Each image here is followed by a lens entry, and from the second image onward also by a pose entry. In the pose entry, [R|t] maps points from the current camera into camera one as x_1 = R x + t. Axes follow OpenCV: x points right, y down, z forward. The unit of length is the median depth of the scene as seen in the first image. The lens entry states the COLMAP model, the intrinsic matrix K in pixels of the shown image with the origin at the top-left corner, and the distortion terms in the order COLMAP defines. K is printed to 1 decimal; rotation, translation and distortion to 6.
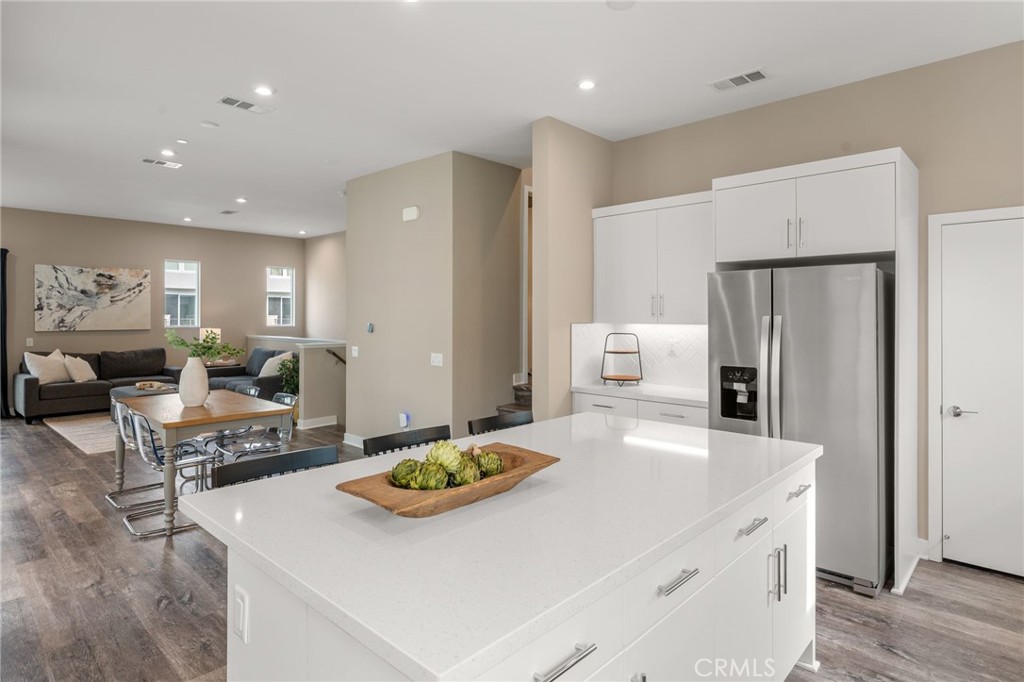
lens RADIAL K [[558.3, 0, 507.5], [0, 558.3, 315.1], [0, 0, 1]] dist [0.000813, 0.001225]
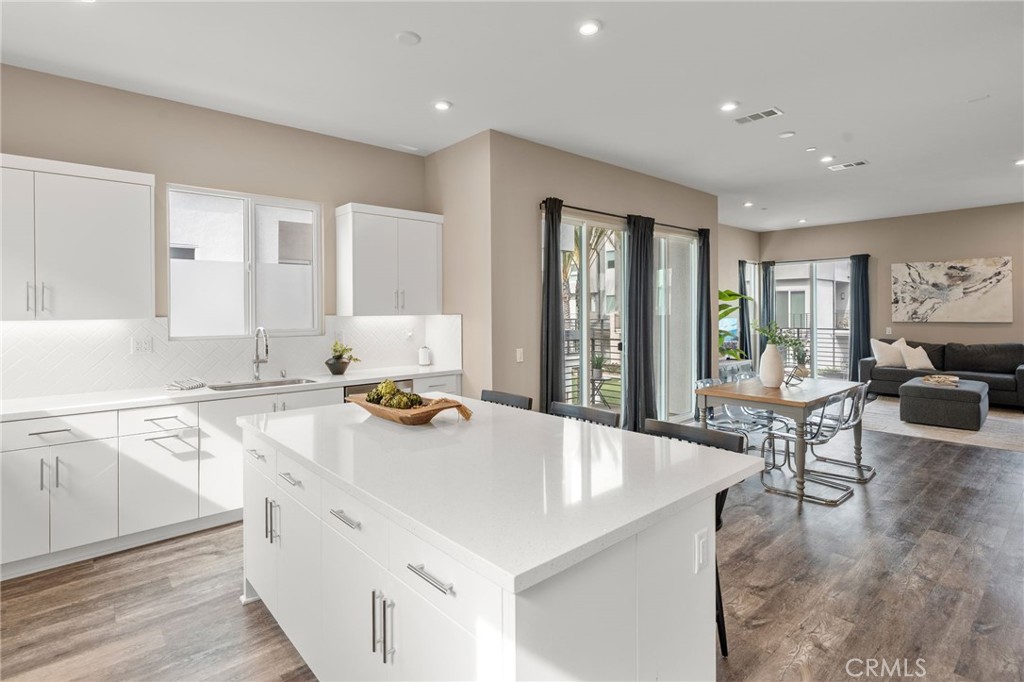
lens RADIAL K [[520.7, 0, 510.6], [0, 520.7, 308.9], [0, 0, 1]] dist [-0.001494, -0.000634]
pose [[-0.086493, -0.003990, -0.996244, 0.287079], [0.008009, 0.999957, -0.004700, 0.001382], [0.996220, -0.008386, -0.086457, 0.291199]]
